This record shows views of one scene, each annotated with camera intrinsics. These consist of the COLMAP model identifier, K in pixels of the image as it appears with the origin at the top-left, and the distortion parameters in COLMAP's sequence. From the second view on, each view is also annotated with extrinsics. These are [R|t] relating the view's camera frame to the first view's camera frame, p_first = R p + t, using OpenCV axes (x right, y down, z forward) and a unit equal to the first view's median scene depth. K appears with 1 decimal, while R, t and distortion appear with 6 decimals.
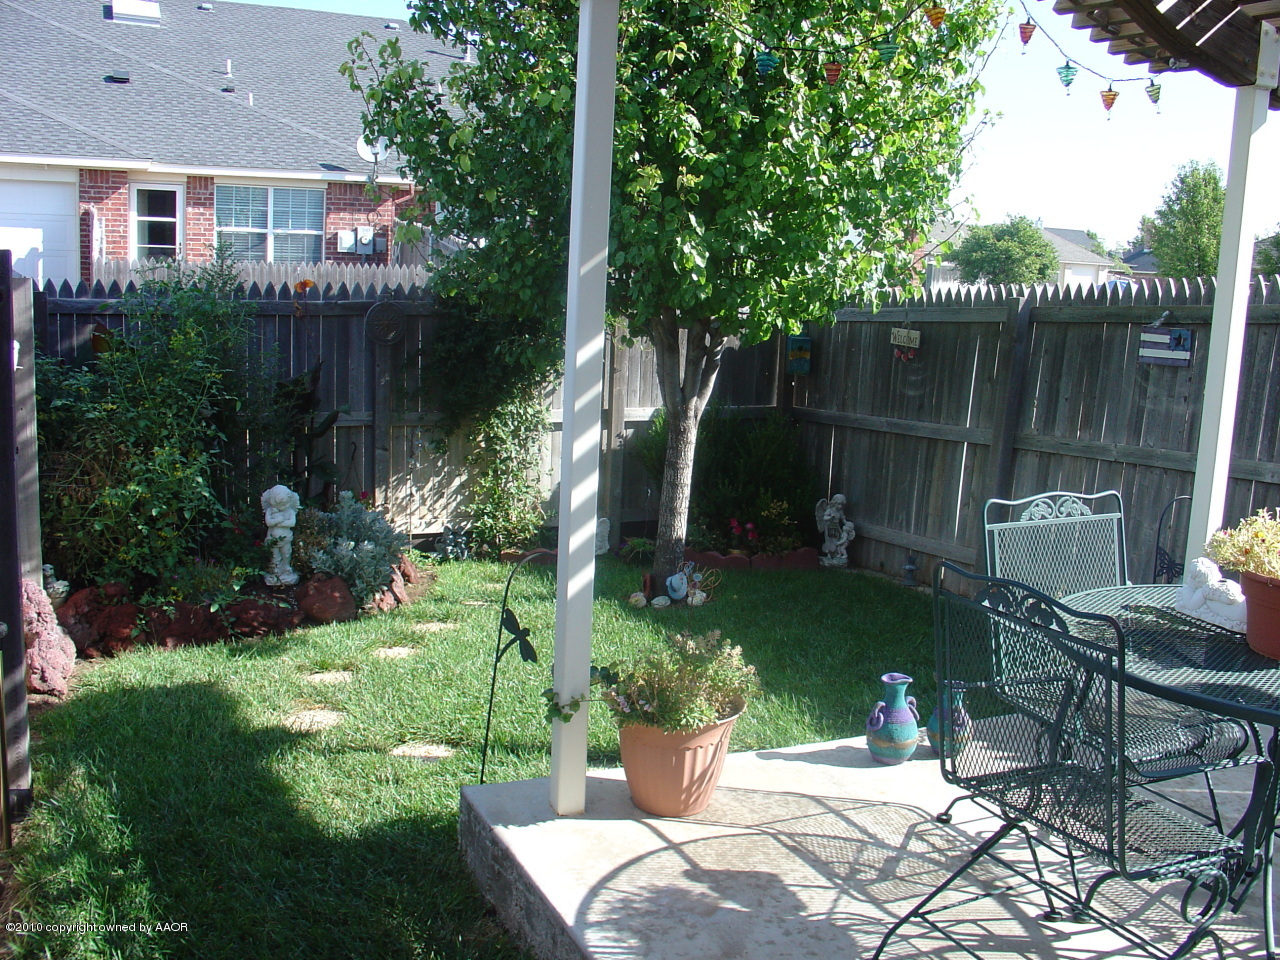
lens RADIAL K [[1271.0, 0, 671.0], [0, 1271.0, 463.1], [0, 0, 1]] dist [-0.197499, 0.222897]
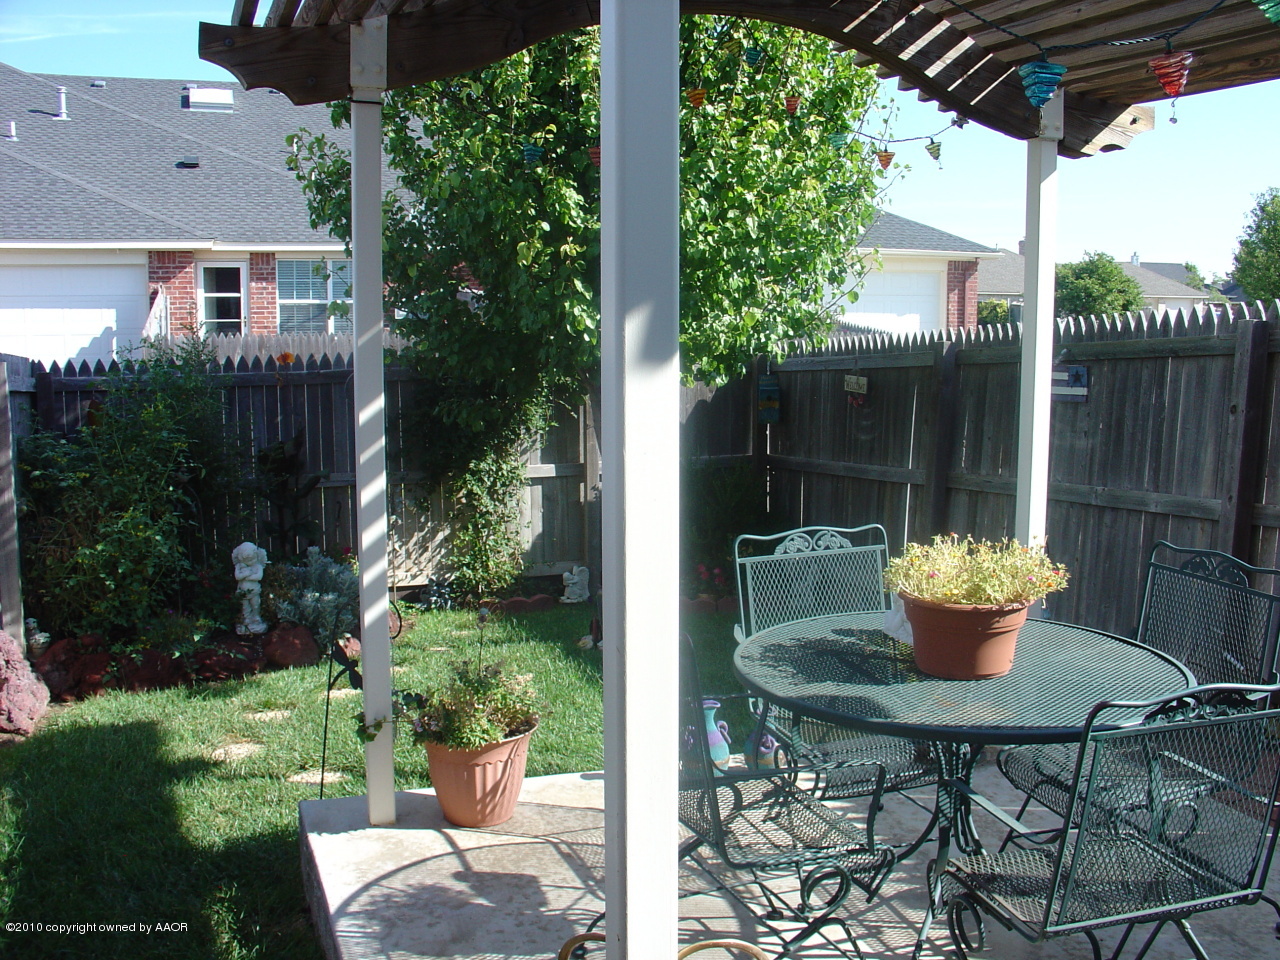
lens RADIAL K [[1271.0, 0, 671.0], [0, 1271.0, 463.1], [0, 0, 1]] dist [-0.197499, 0.222897]
pose [[0.995928, -0.033235, -0.083797, 0.159118], [0.029740, 0.998649, -0.042613, 0.006395], [0.085100, 0.039948, 0.995571, -0.057461]]
